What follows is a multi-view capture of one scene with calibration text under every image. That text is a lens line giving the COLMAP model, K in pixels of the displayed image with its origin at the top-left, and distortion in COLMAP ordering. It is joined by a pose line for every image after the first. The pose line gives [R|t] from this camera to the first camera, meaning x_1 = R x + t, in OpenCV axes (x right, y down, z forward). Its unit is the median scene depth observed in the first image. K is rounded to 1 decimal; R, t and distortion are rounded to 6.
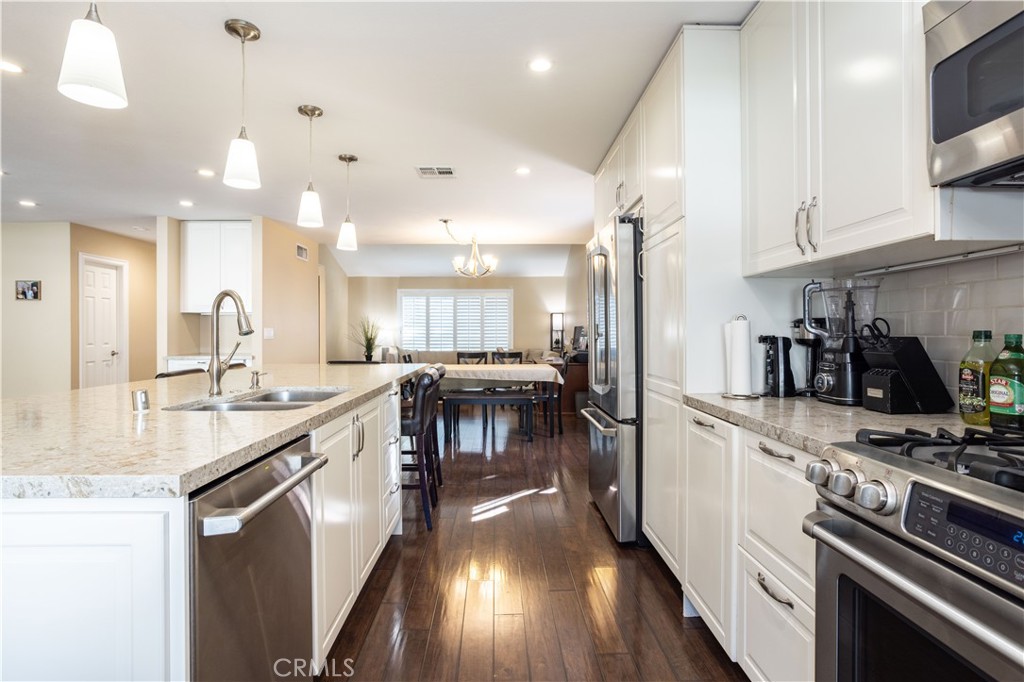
lens RADIAL K [[524.3, 0, 510.5], [0, 524.3, 339.2], [0, 0, 1]] dist [-0.005649, -0.000830]
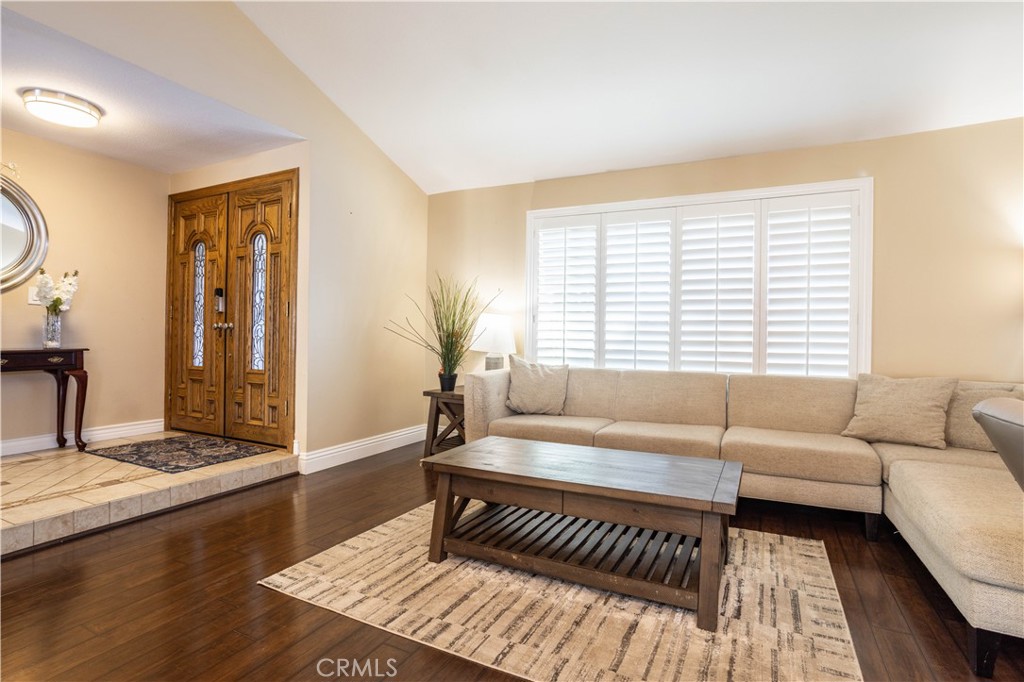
lens RADIAL K [[524.3, 0, 512.3], [0, 524.3, 341.2], [0, 0, 1]] dist [-0.005649, -0.000830]
pose [[0.890312, 0.012184, -0.455189, -0.043203], [-0.015109, 0.999882, -0.002790, 0.004895], [0.455101, 0.009361, 0.890391, 0.639658]]
